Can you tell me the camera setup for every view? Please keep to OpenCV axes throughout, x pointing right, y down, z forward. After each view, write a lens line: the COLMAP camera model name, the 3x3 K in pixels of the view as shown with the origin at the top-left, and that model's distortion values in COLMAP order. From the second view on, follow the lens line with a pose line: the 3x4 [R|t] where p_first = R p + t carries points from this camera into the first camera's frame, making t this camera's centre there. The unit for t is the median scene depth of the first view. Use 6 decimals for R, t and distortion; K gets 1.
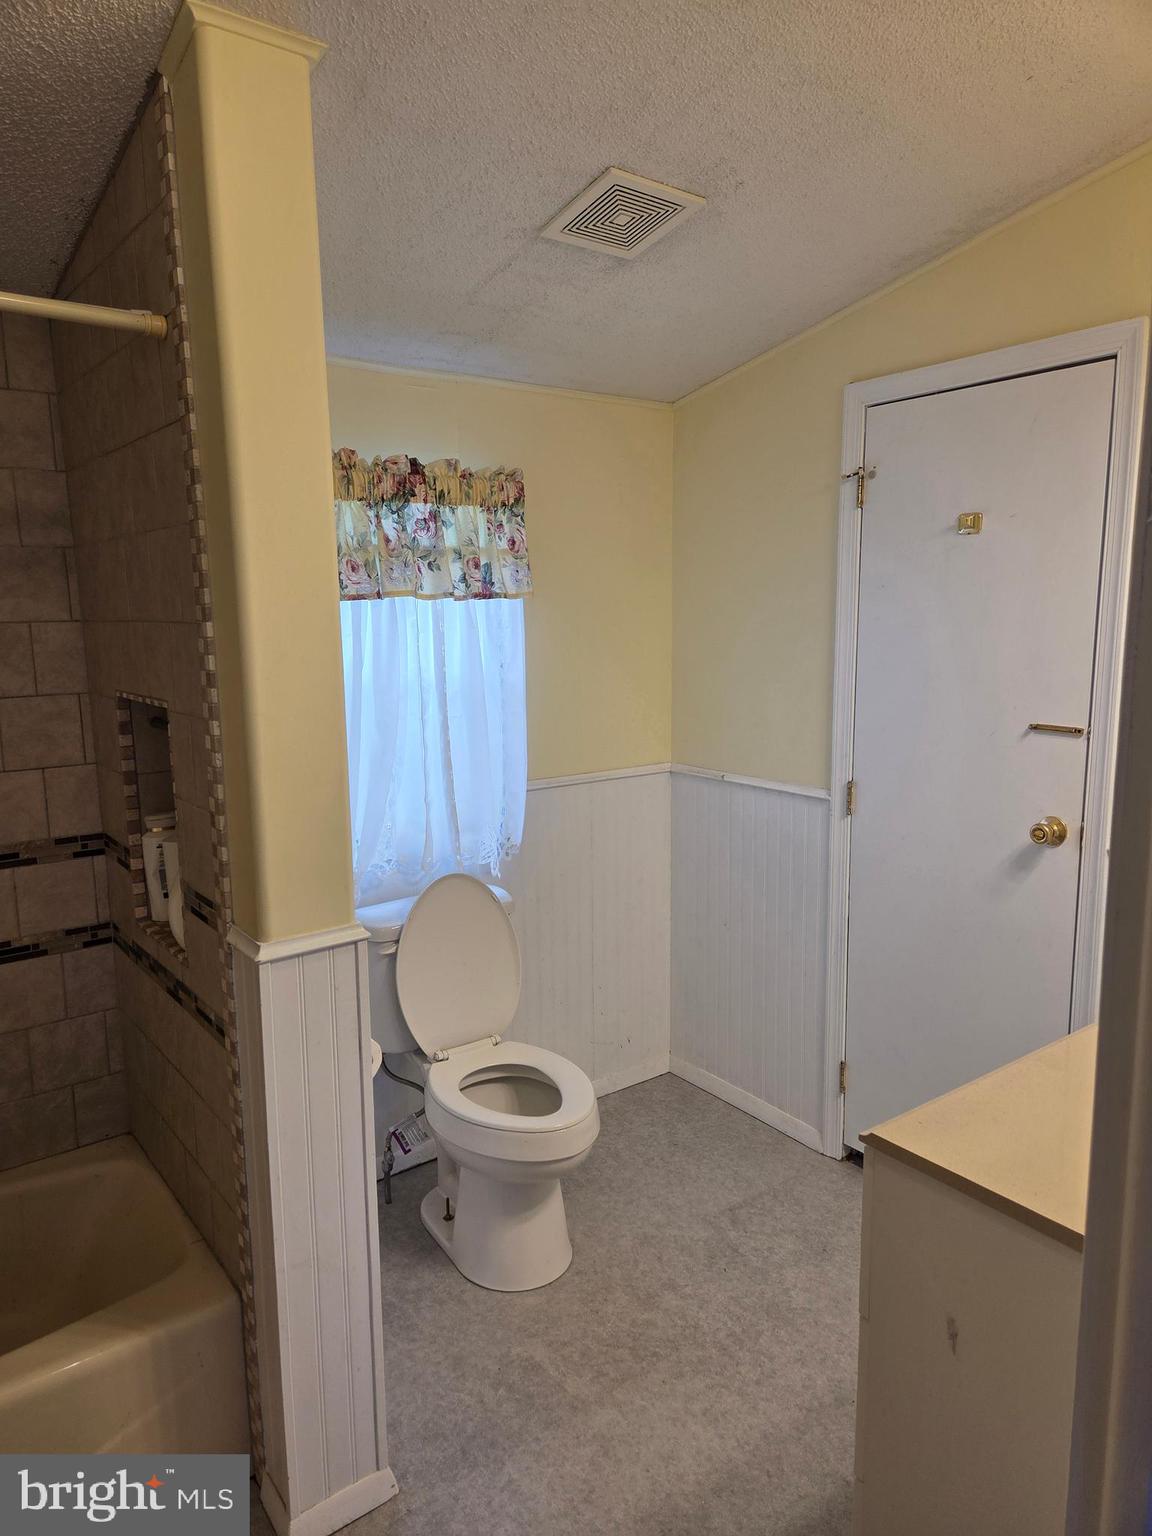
lens RADIAL K [[1031.2, 0, 576.0], [0, 1031.2, 768.0], [0, 0, 1]] dist [0.050817, -0.076631]
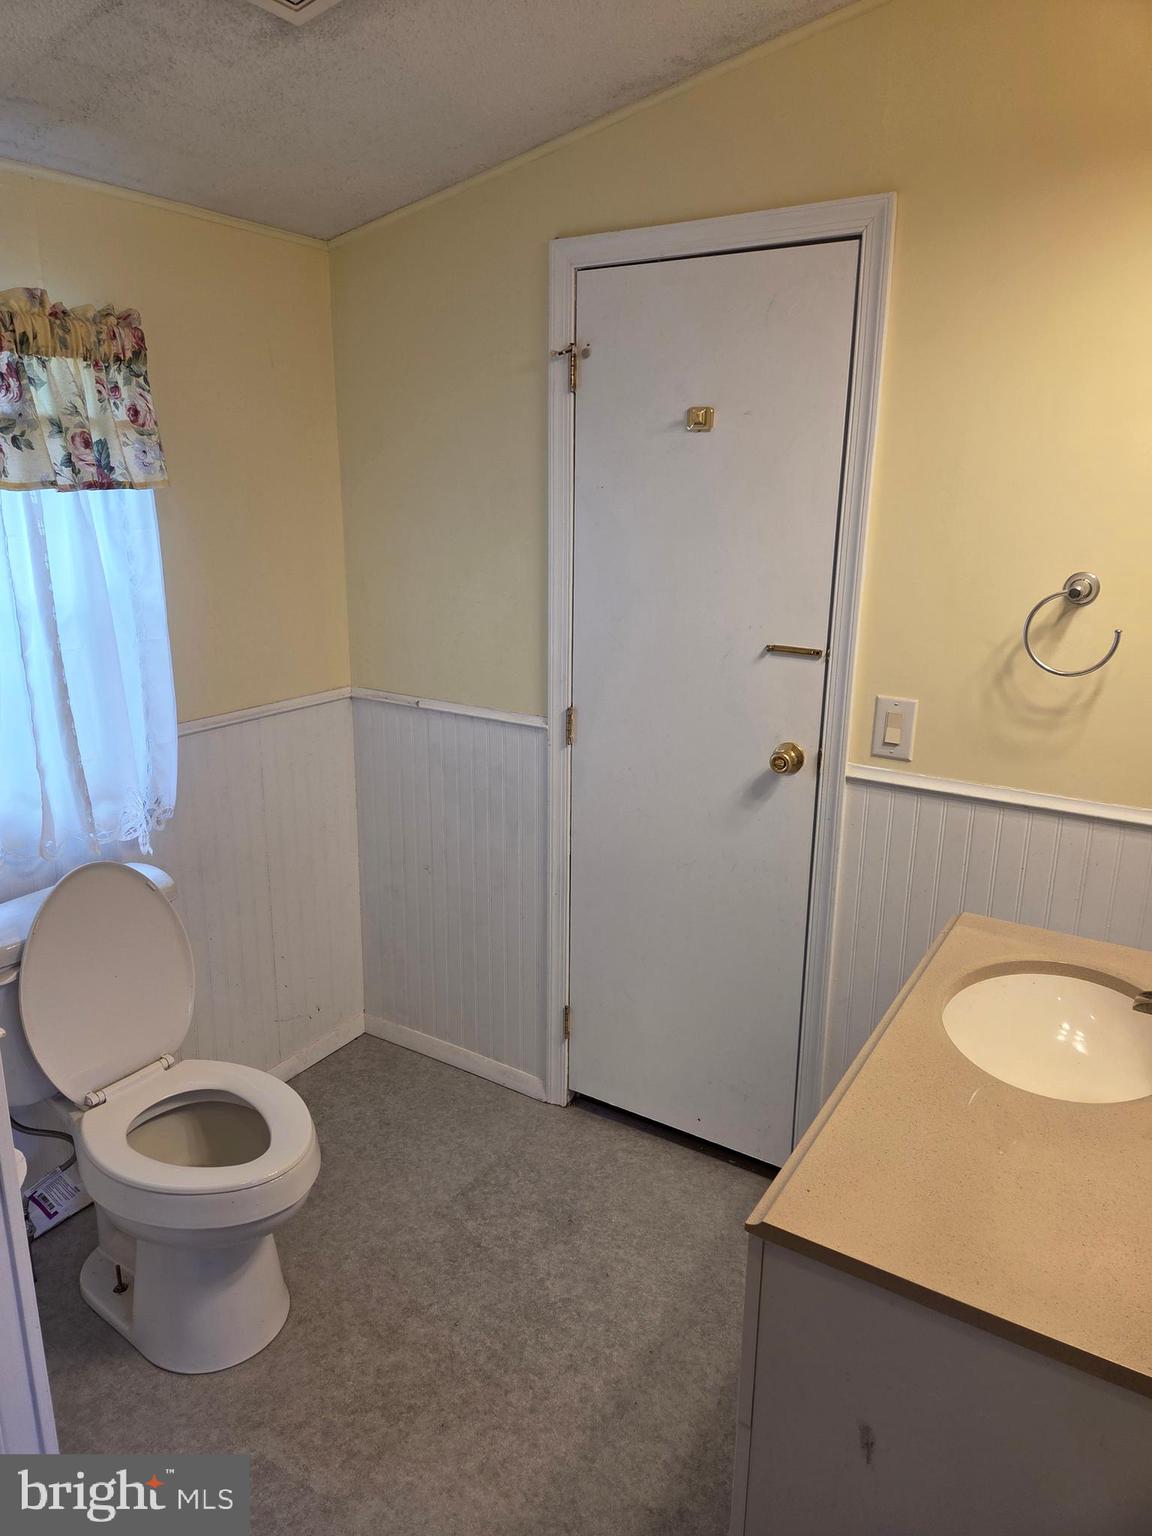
lens RADIAL K [[1029.3, 0, 577.2], [0, 1029.3, 754.3], [0, 0, 1]] dist [0.049182, -0.054304]
pose [[0.930923, -0.072395, 0.357967, -0.052534], [0.033455, 0.992939, 0.113811, -0.049792], [-0.363679, -0.093973, 0.926772, 0.172603]]
